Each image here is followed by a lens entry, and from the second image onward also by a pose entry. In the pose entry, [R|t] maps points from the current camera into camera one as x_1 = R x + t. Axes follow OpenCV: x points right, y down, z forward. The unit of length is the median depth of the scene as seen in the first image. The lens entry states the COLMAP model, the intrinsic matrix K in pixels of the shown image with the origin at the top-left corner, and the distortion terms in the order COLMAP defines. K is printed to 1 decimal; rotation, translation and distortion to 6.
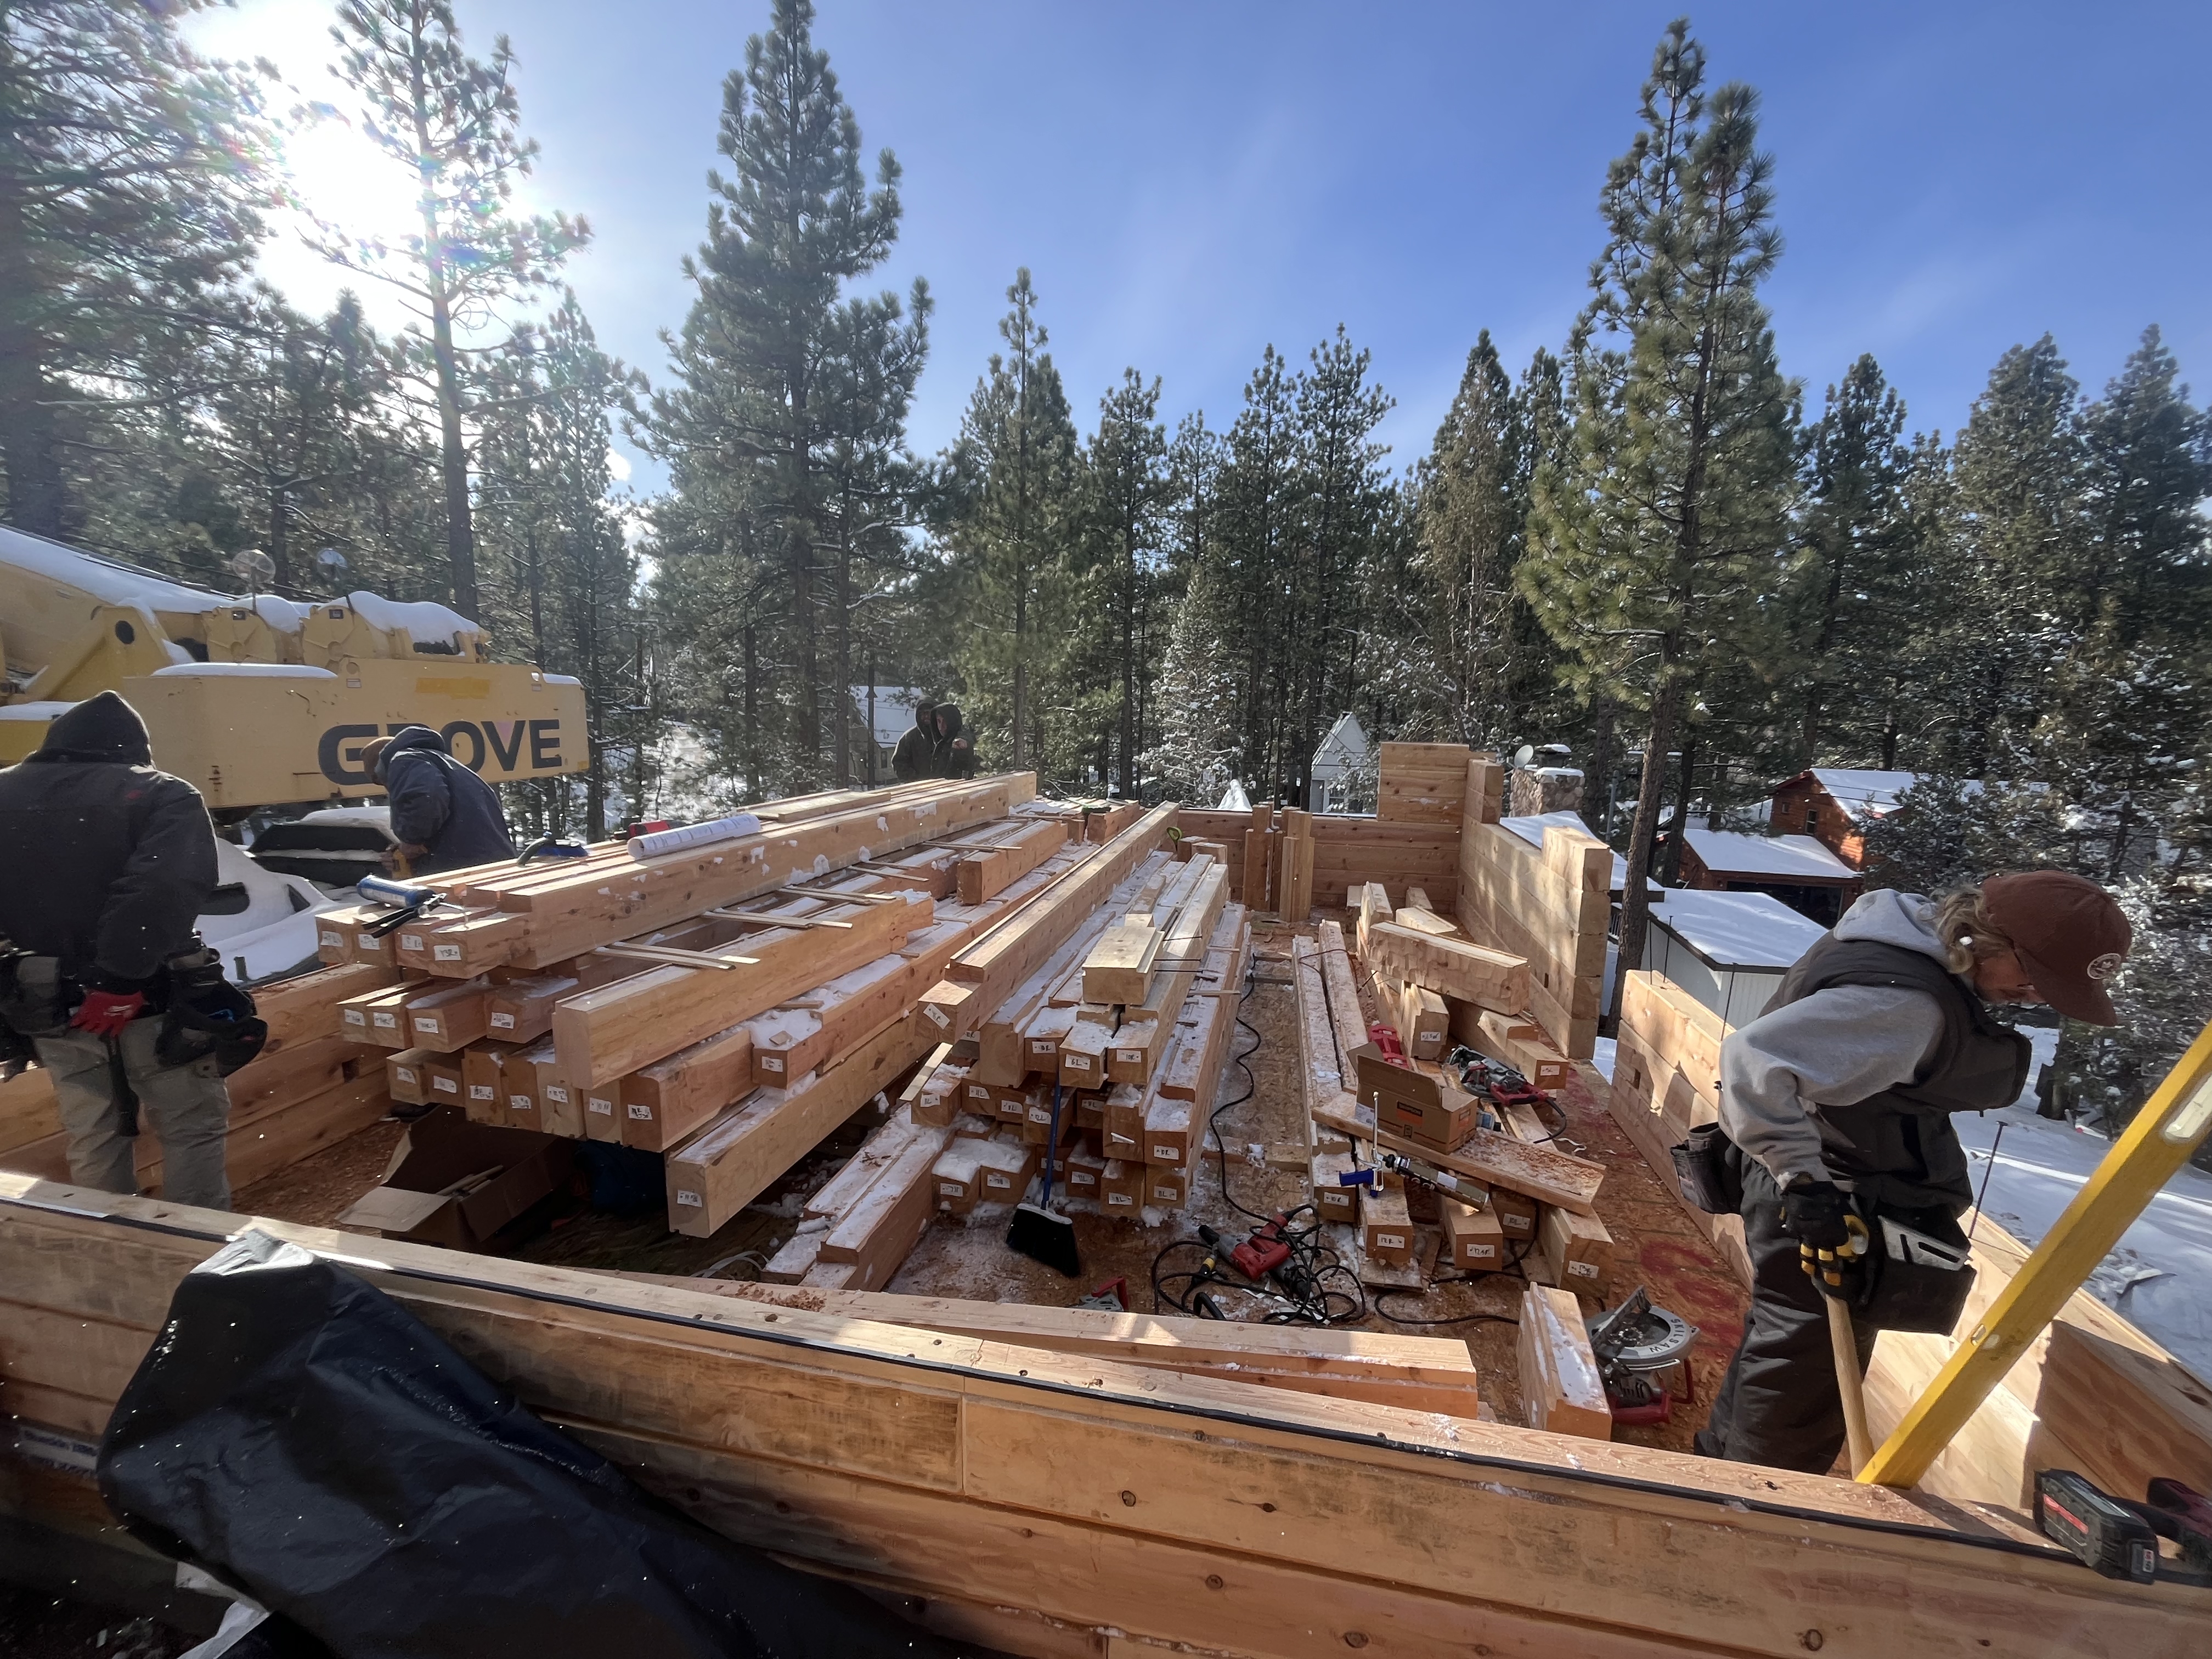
lens RADIAL K [[883.4, 0, 1107.9], [0, 883.4, 828.0], [0, 0, 1]] dist [-0.003668, -0.000788]
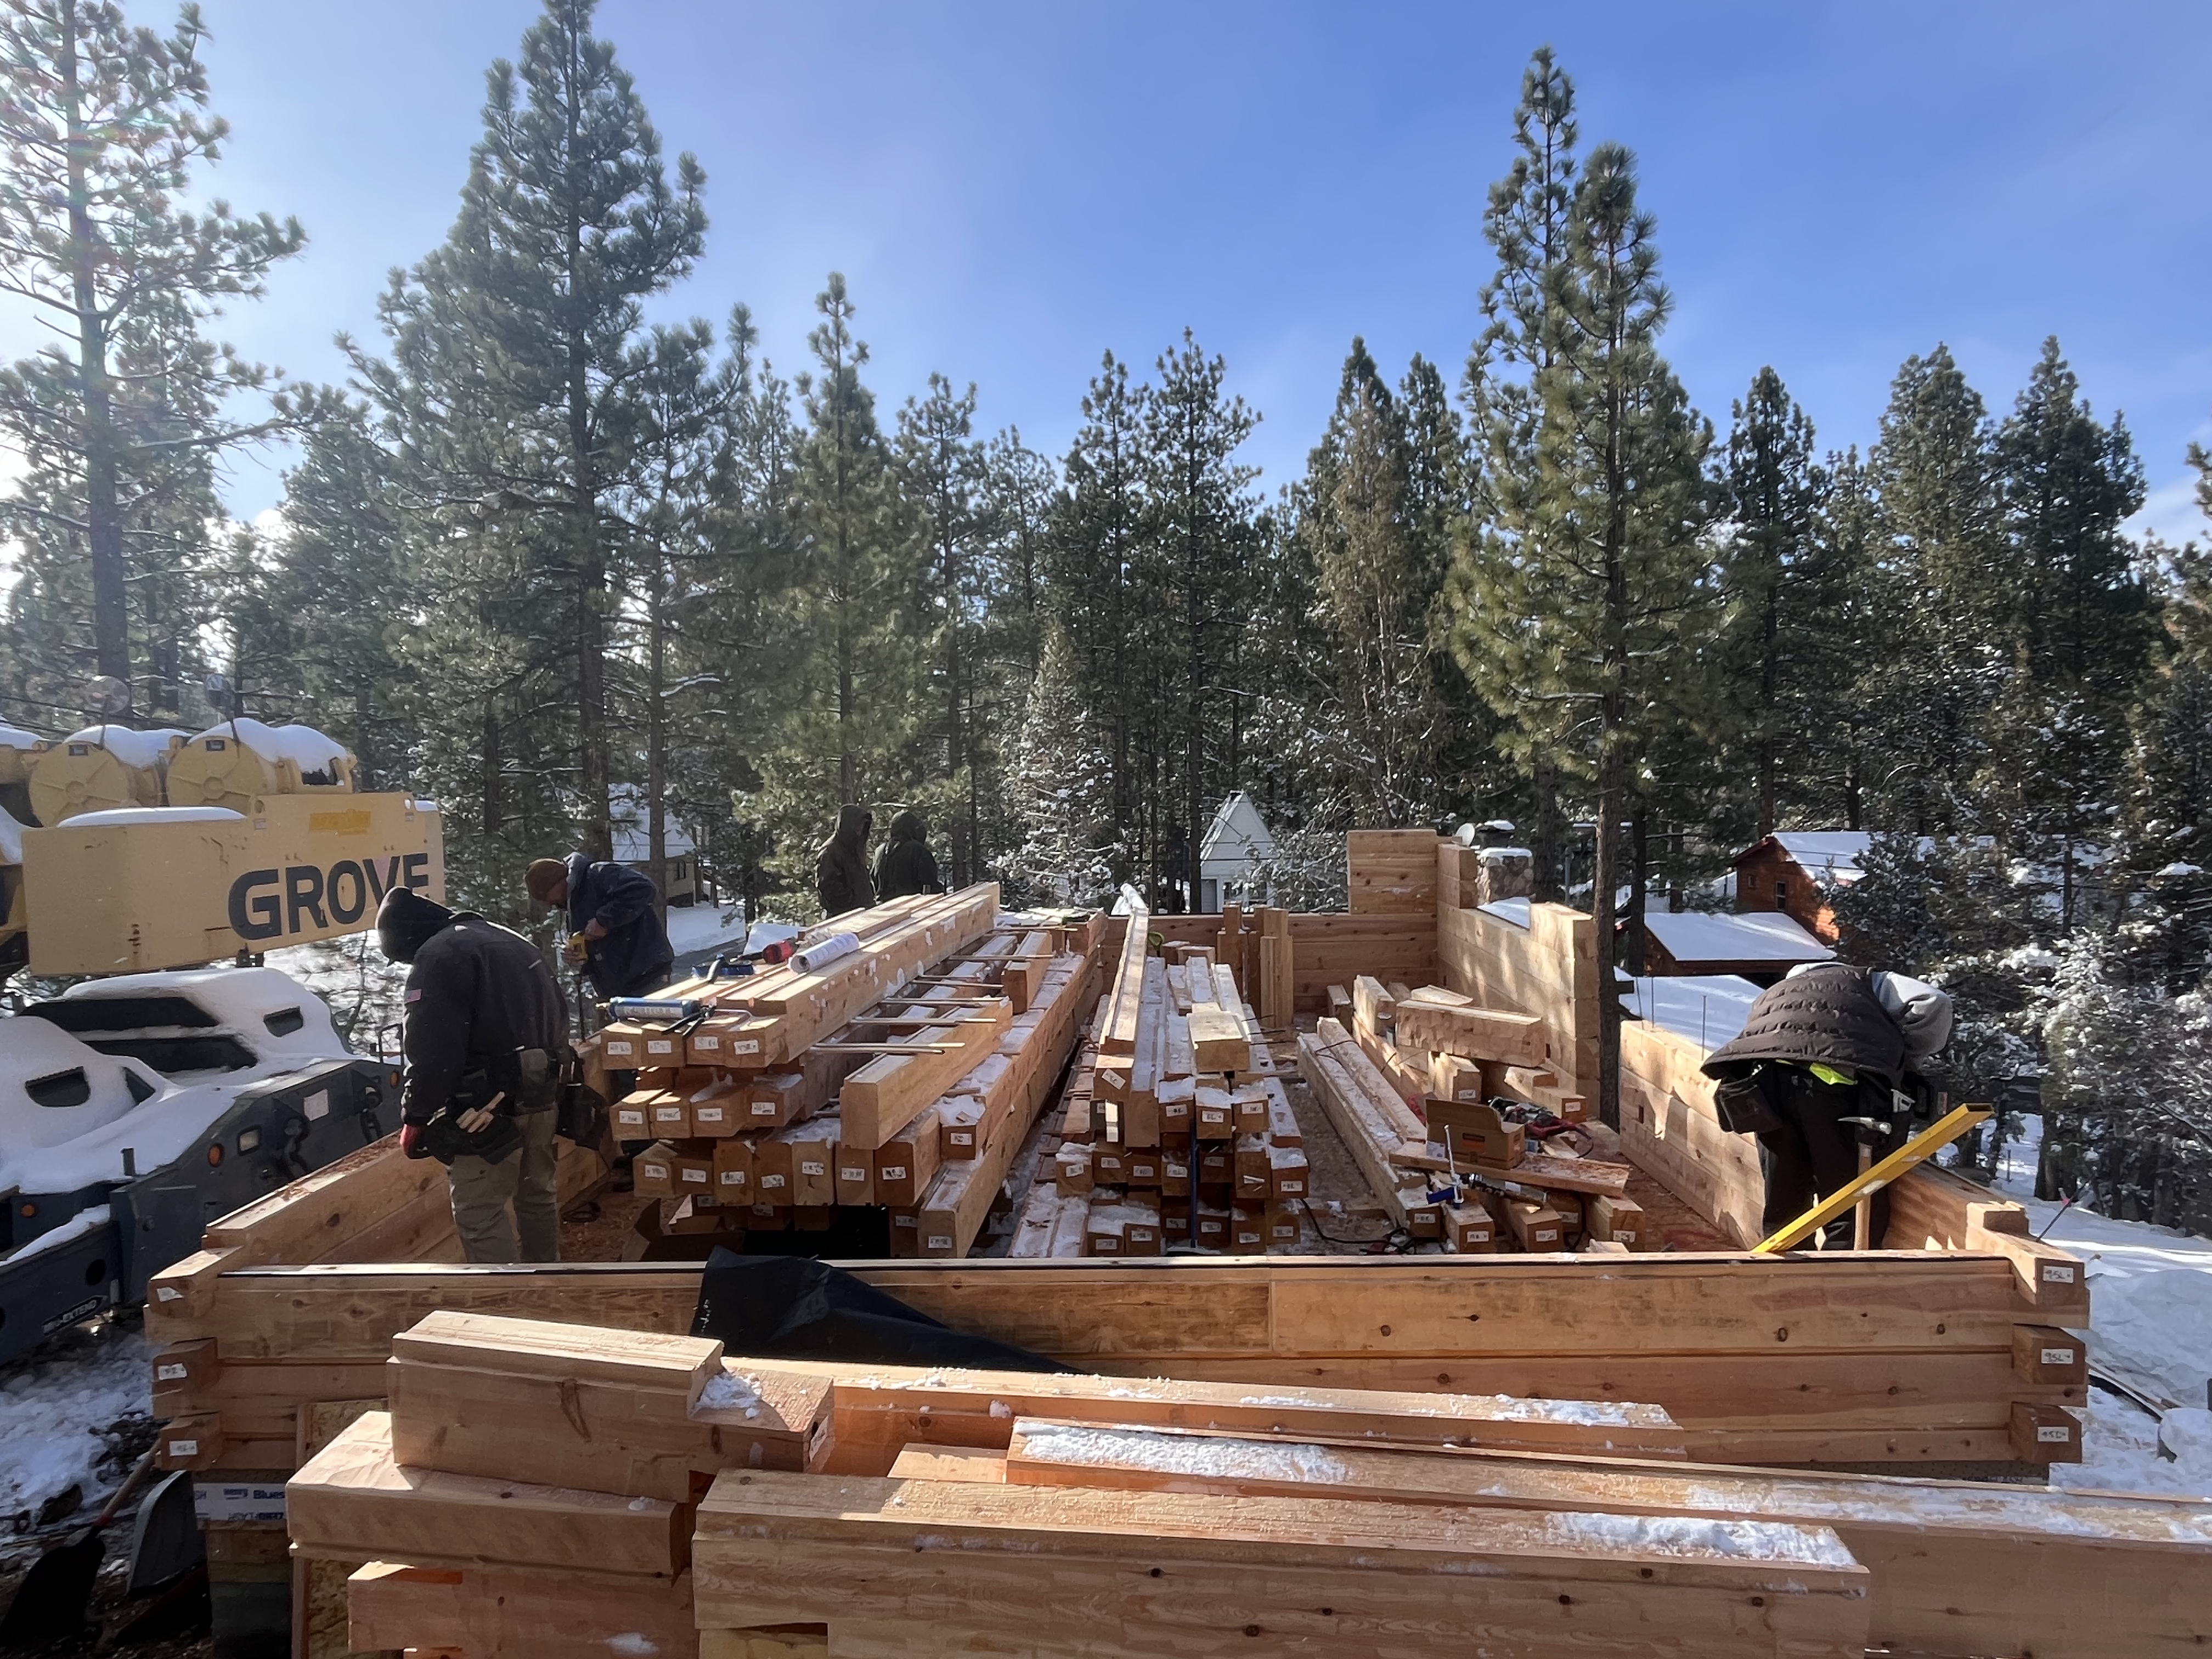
lens RADIAL K [[1223.0, 0, 1101.3], [0, 1223.0, 824.5], [0, 0, 1]] dist [-0.001621, -0.000636]
pose [[0.984616, -0.048824, 0.167773, -0.077867], [0.066837, 0.992387, -0.103447, 0.006449], [-0.161445, 0.113069, 0.980383, -0.111964]]
